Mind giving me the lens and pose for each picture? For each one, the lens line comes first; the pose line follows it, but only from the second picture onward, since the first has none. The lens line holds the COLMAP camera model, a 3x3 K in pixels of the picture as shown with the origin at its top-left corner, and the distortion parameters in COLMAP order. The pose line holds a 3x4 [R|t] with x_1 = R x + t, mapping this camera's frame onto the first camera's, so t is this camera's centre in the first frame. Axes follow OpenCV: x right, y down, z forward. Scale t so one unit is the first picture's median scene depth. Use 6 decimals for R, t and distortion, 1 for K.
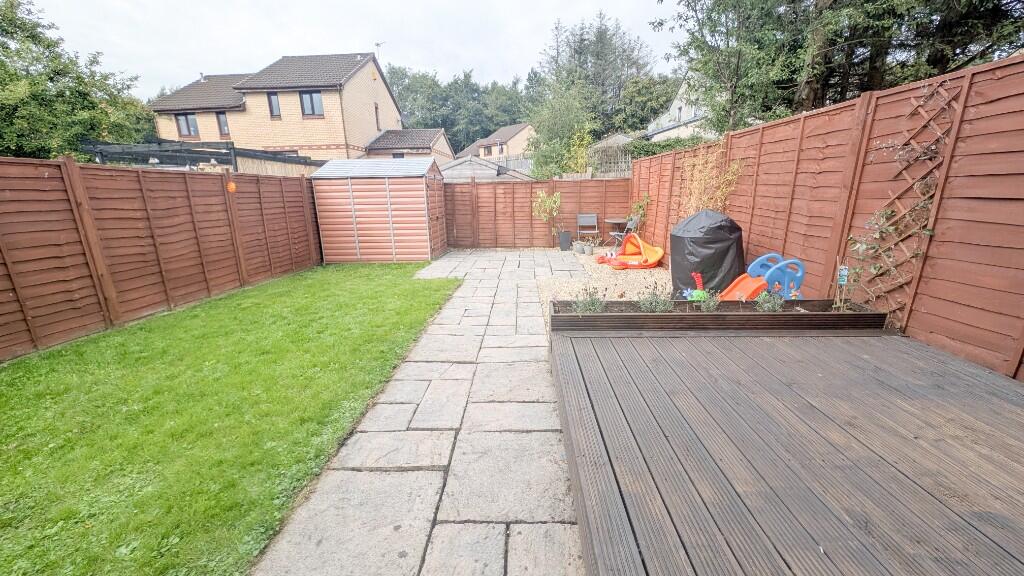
lens RADIAL K [[380.7, 0, 514.0], [0, 380.7, 287.8], [0, 0, 1]] dist [0.002269, 0.000127]
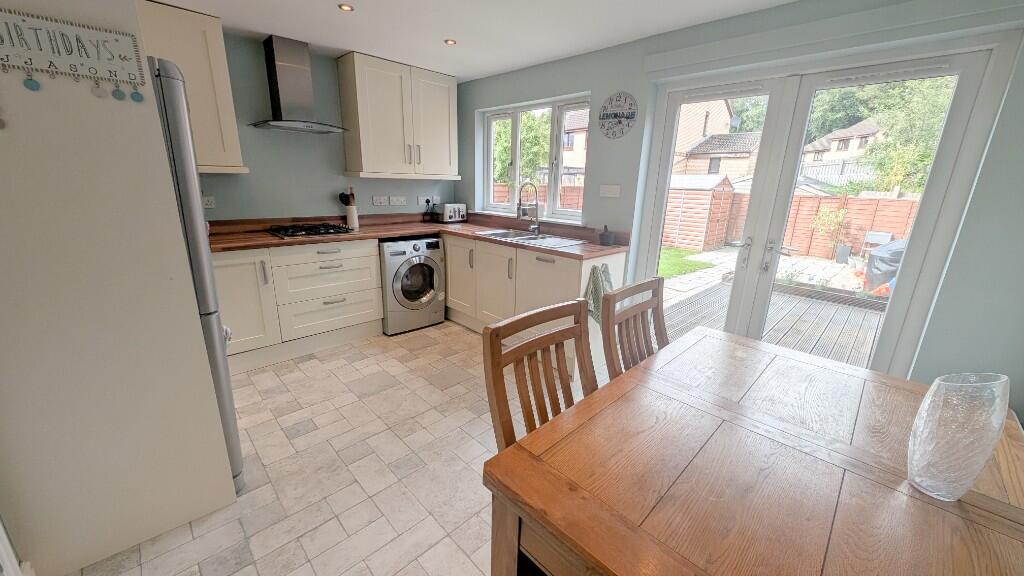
lens RADIAL K [[380.7, 0, 514.0], [0, 380.7, 287.8], [0, 0, 1]] dist [0.002269, 0.000127]
pose [[0.713724, 0.222971, -0.663989, 0.095793], [-0.208546, 0.972632, 0.102448, 0.023275], [0.668660, 0.065352, 0.740691, -0.184611]]
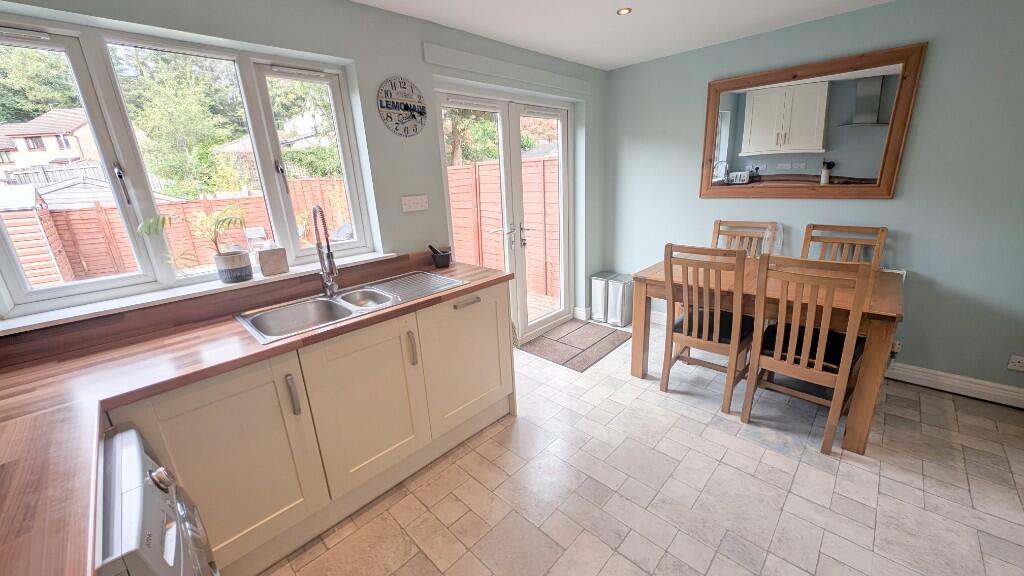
lens RADIAL K [[380.7, 0, 514.0], [0, 380.7, 287.8], [0, 0, 1]] dist [0.002269, 0.000127]
pose [[0.678432, -0.224336, 0.699574, -0.055048], [0.215007, 0.971174, 0.102922, 0.013414], [-0.702497, 0.080588, 0.707110, -0.153377]]
